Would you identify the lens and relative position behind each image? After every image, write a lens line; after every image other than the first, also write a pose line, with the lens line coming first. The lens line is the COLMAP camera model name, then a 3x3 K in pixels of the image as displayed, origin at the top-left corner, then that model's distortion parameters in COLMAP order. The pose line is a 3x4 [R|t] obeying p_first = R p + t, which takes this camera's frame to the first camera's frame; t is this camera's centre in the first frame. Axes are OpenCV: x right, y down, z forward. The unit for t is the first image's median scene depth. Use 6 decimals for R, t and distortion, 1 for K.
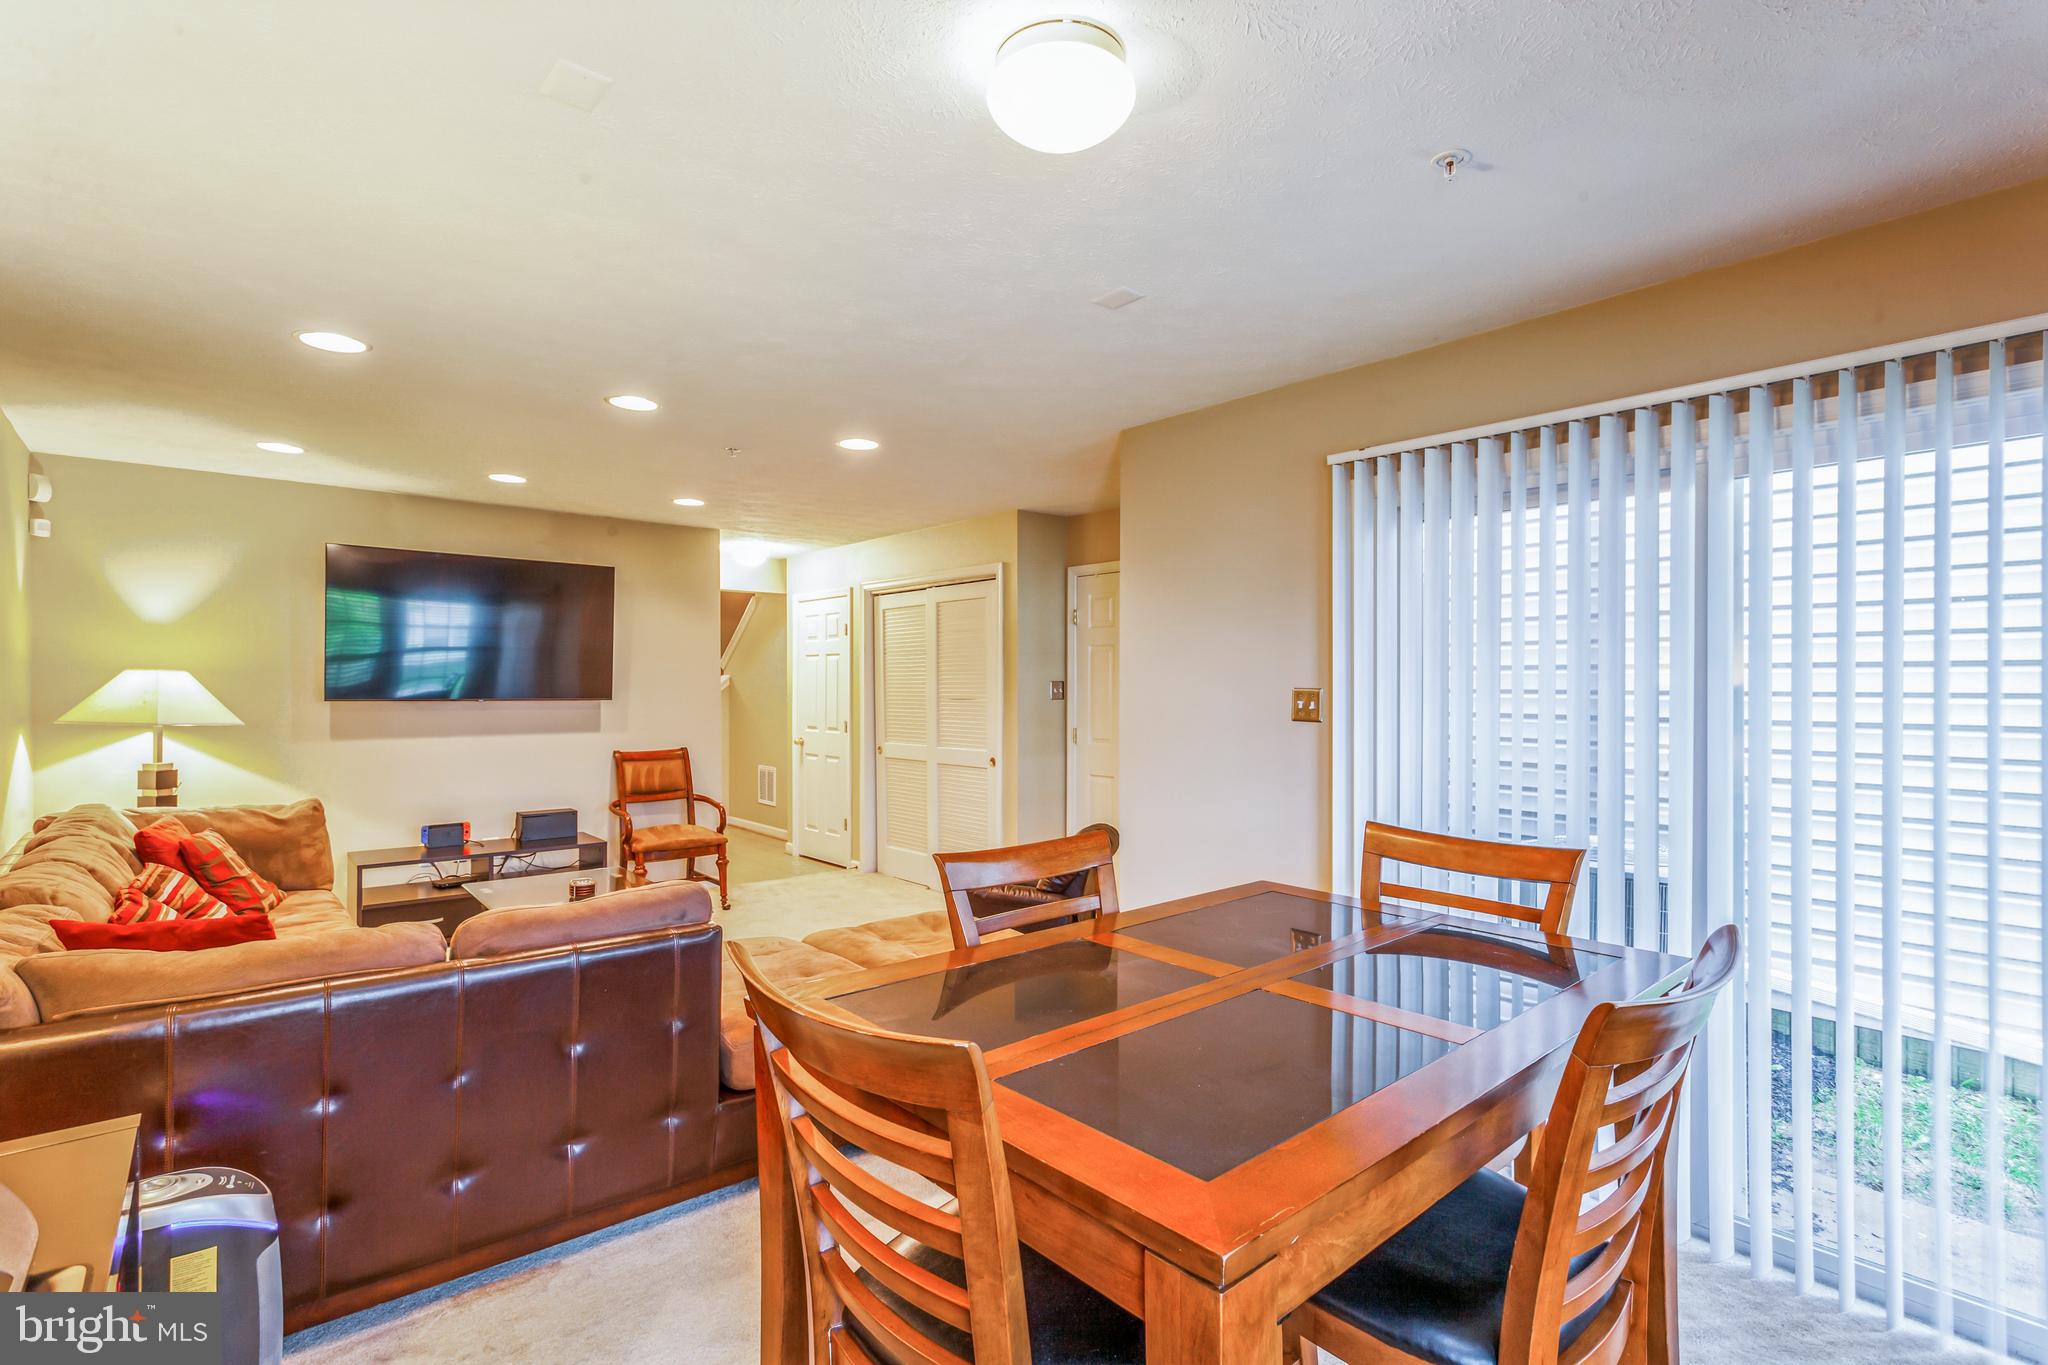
lens RADIAL K [[978.4, 0, 1009.7], [0, 978.4, 688.5], [0, 0, 1]] dist [0.002921, 0.001209]
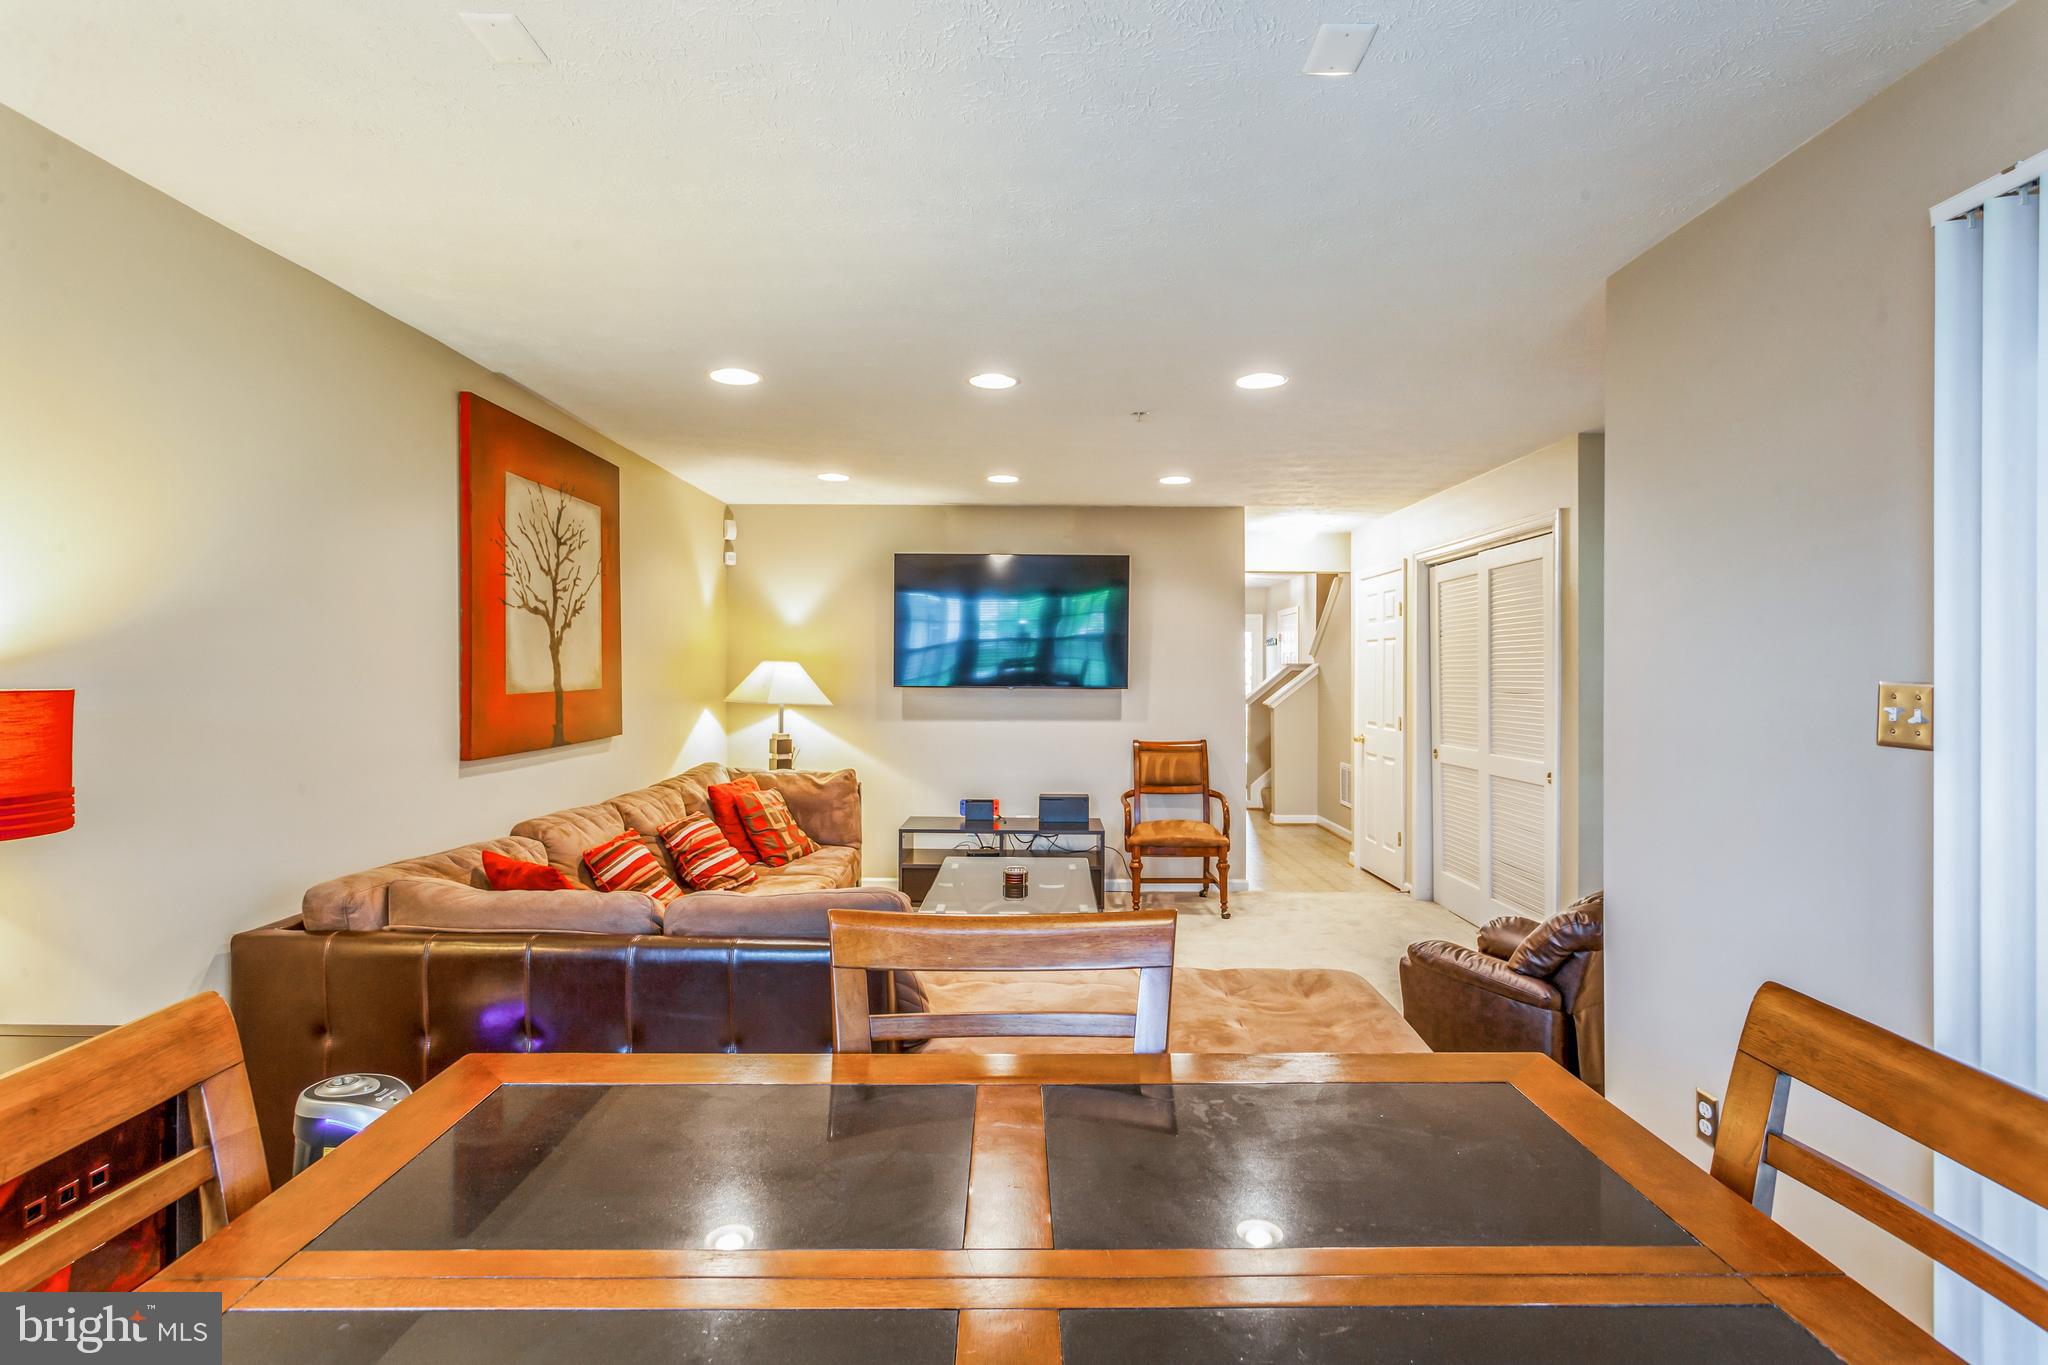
lens RADIAL K [[978.4, 0, 1002.6], [0, 978.4, 677.6], [0, 0, 1]] dist [0.002921, 0.001209]
pose [[0.757628, 0.004144, -0.652673, 0.159084], [-0.004011, 0.999991, 0.001693, -0.001128], [0.652674, 0.001336, 0.757638, 0.174682]]
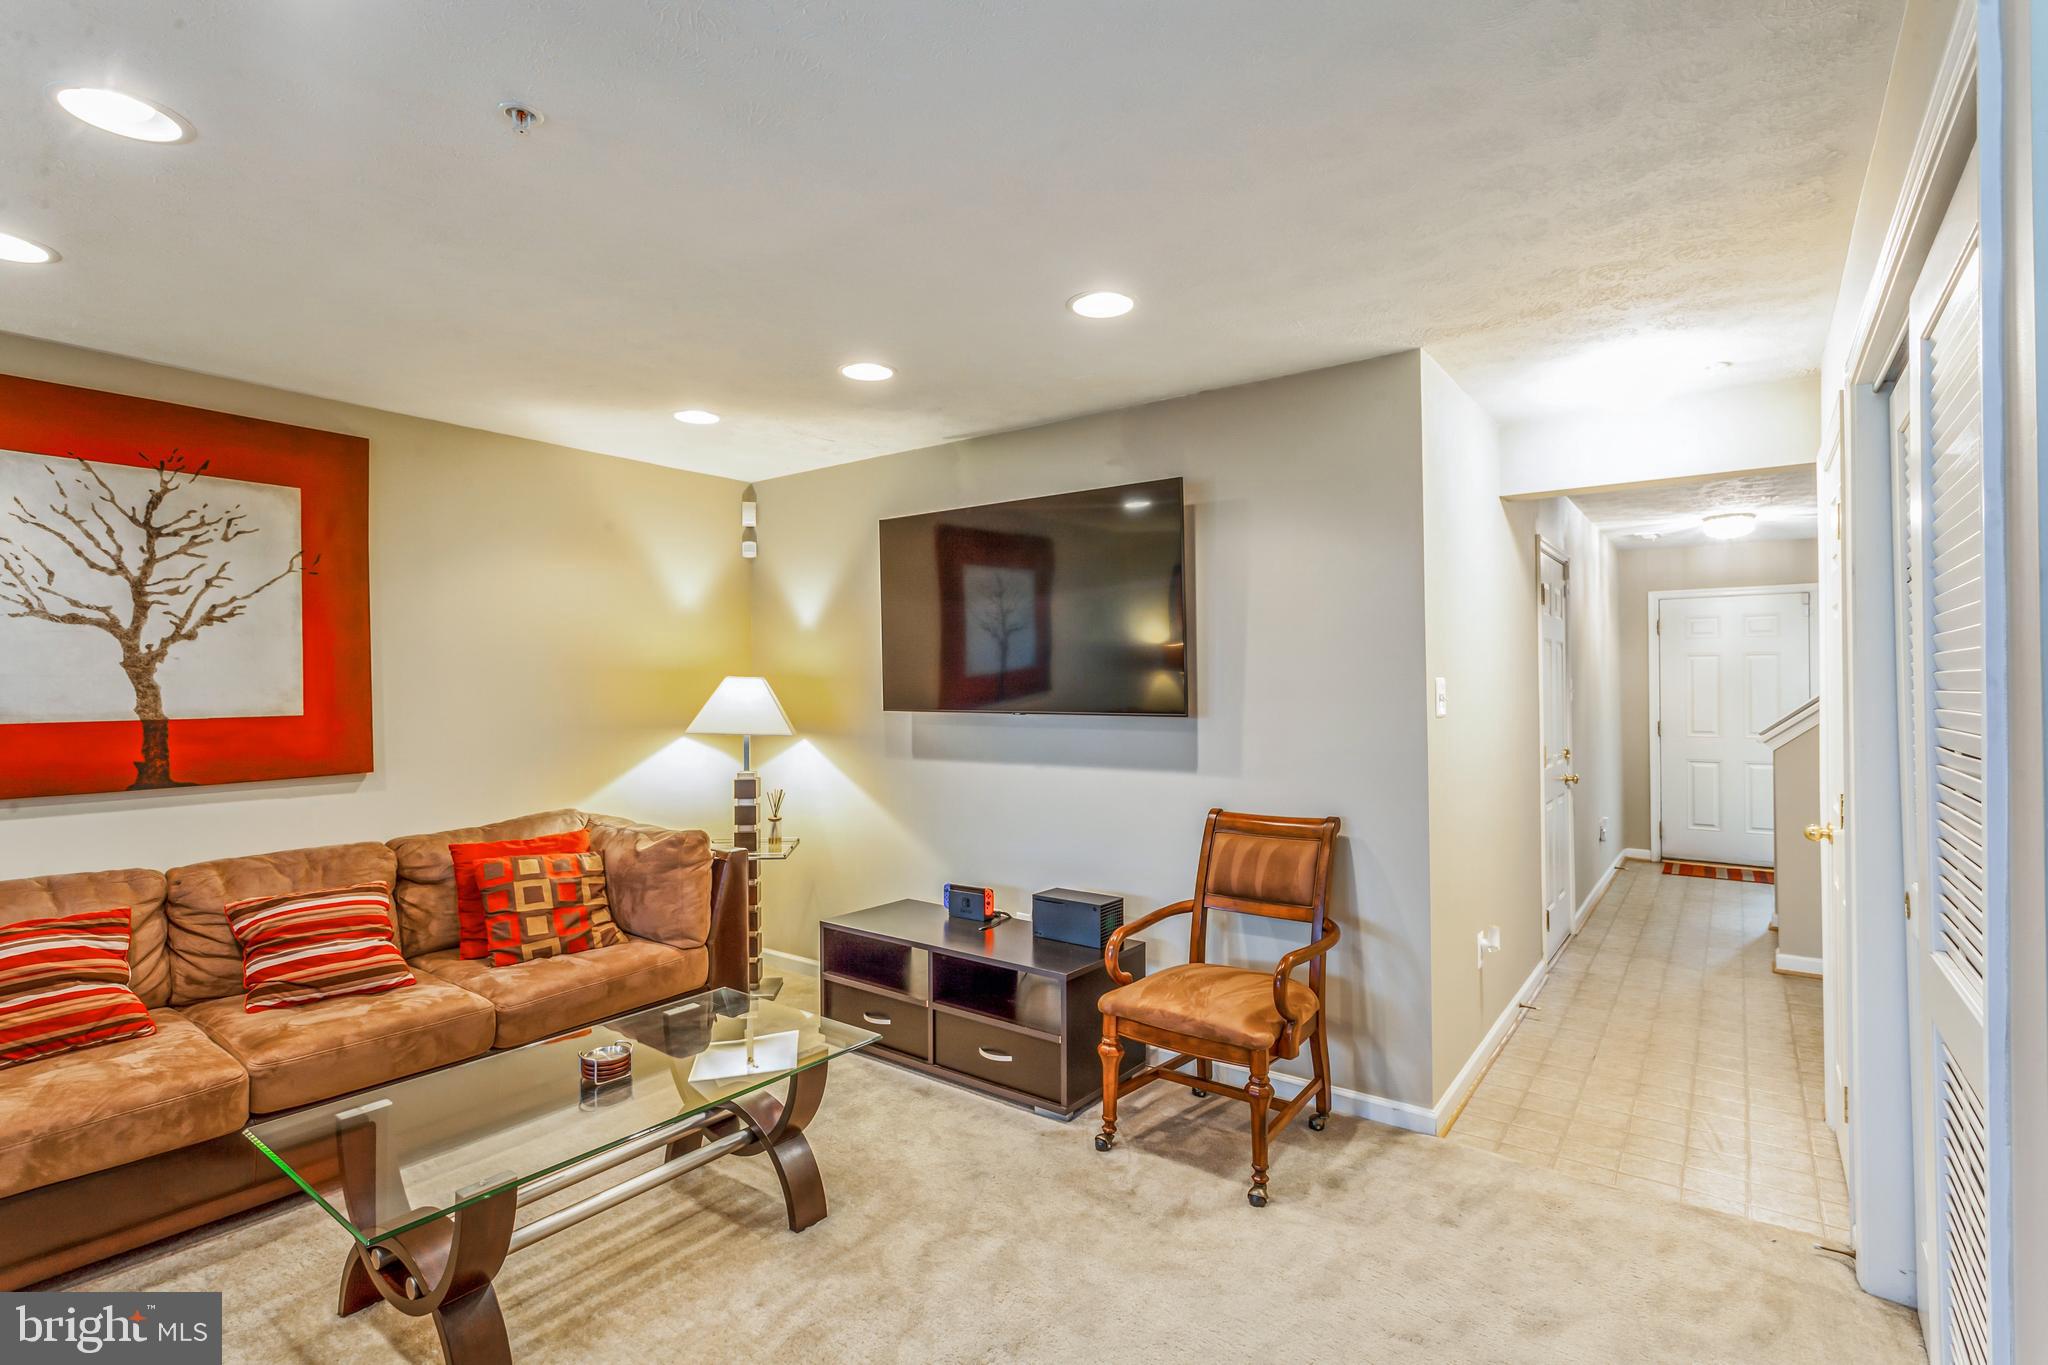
lens RADIAL K [[978.4, 0, 978.5], [0, 978.4, 684.6], [0, 0, 1]] dist [0.002921, 0.001209]
pose [[0.231551, -0.004998, -0.972810, 0.116454], [0.003455, 0.999985, -0.004316, -0.005107], [0.972817, -0.002362, 0.231565, 0.817104]]
